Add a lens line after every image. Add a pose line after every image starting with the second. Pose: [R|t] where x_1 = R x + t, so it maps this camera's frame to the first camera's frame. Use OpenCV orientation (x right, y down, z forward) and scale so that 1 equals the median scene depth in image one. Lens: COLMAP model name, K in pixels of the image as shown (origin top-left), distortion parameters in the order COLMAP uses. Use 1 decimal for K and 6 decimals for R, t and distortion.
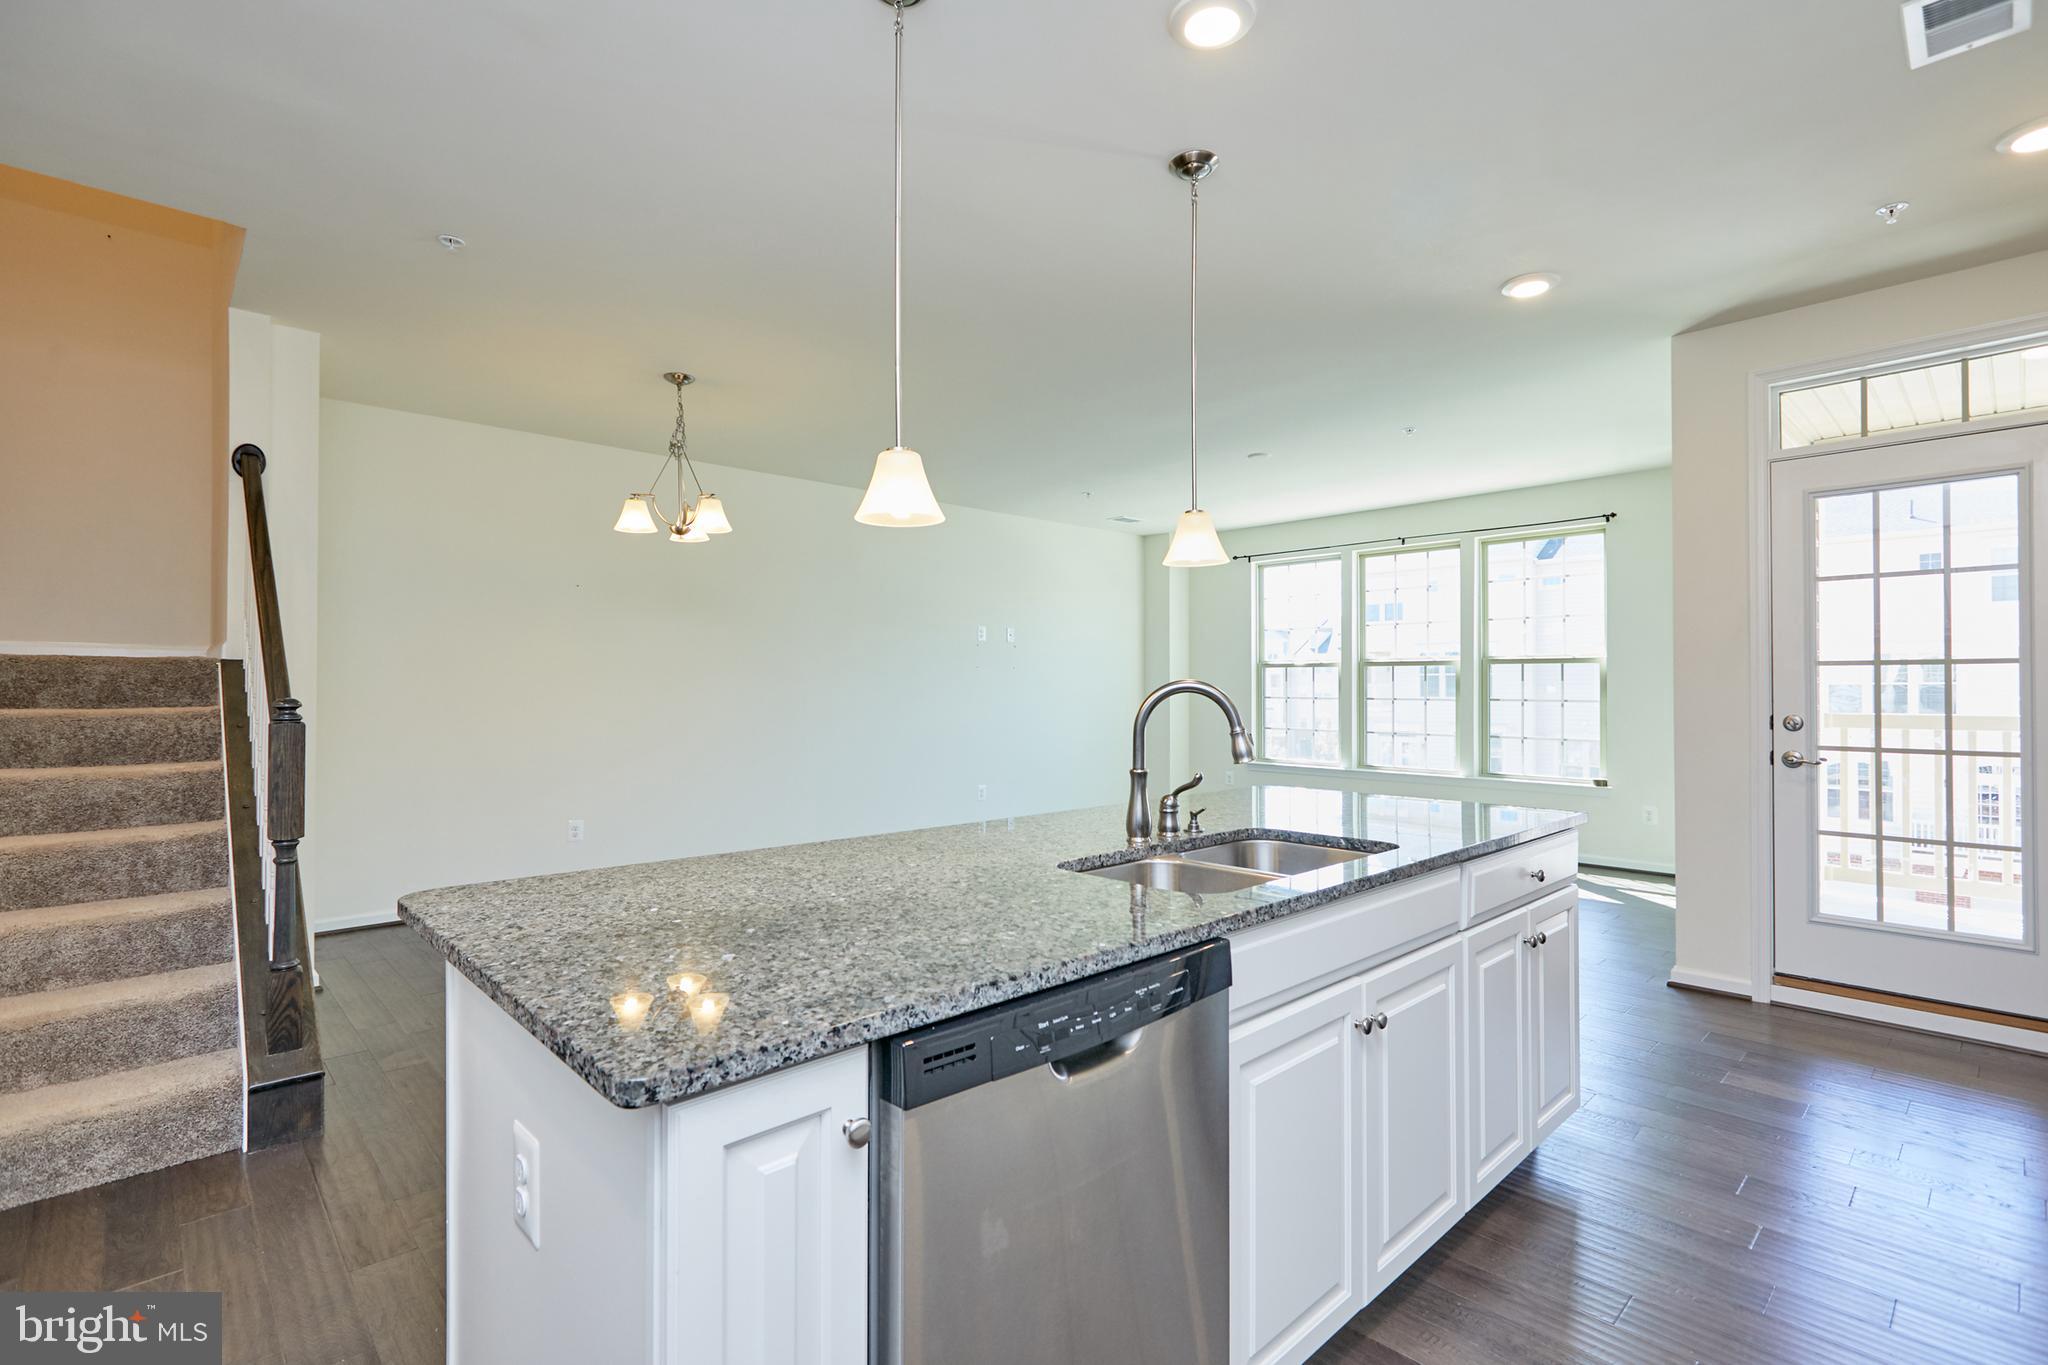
lens RADIAL K [[941.4, 0, 1021.5], [0, 941.4, 680.4], [0, 0, 1]] dist [0.000629, -0.000546]
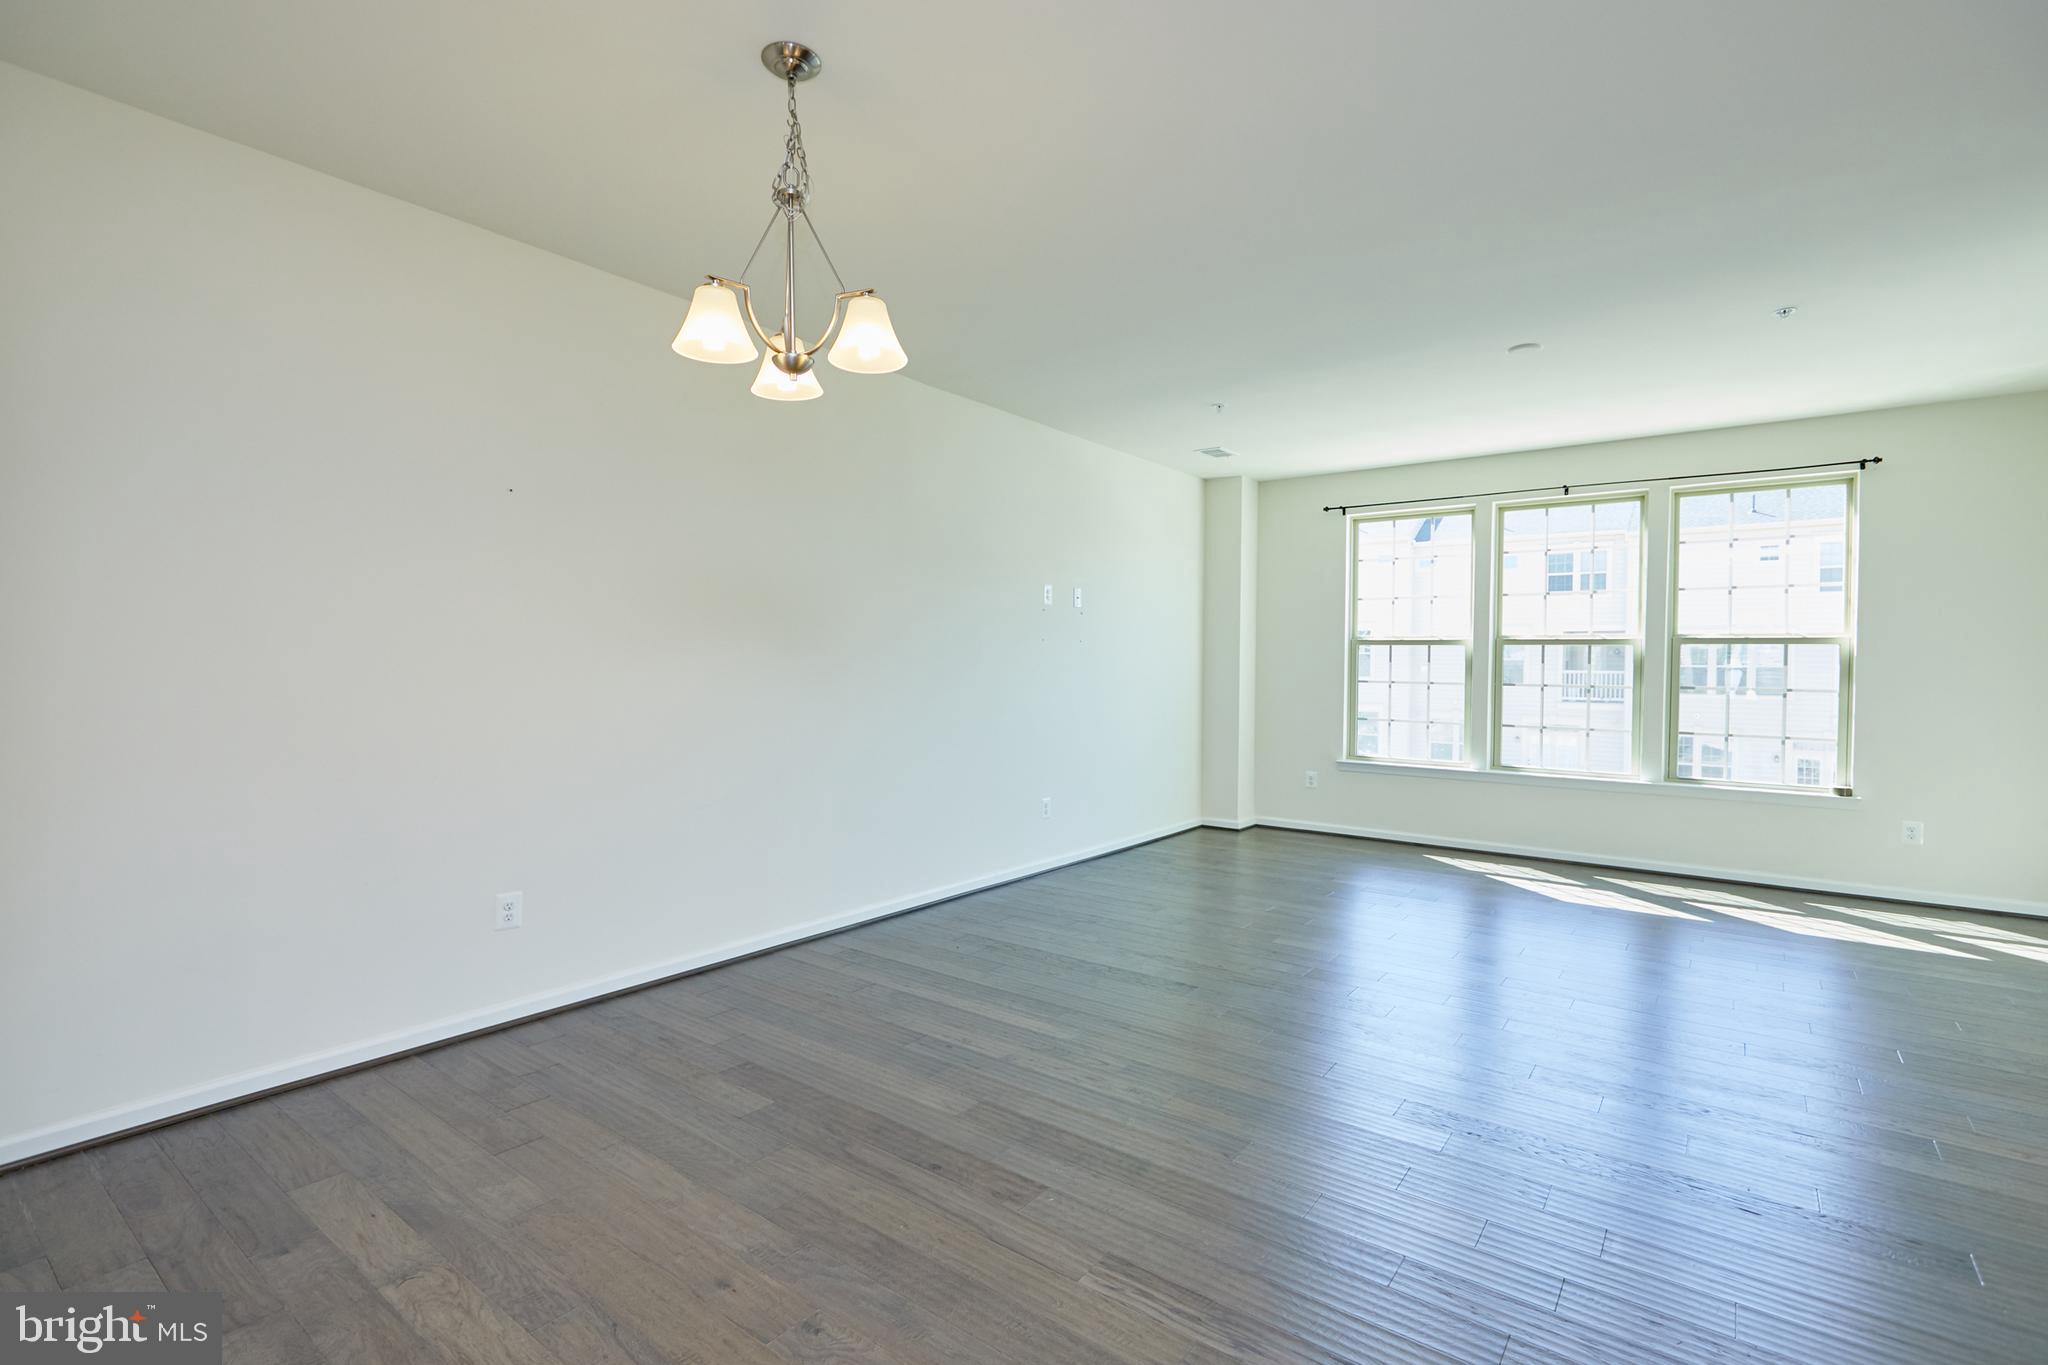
lens RADIAL K [[941.4, 0, 1021.5], [0, 941.4, 680.4], [0, 0, 1]] dist [0.000629, -0.000546]
pose [[0.986160, 0.005535, 0.165701, -0.222838], [-0.009978, 0.999612, 0.025993, -0.001484], [-0.165493, -0.027287, 0.985833, 0.324138]]
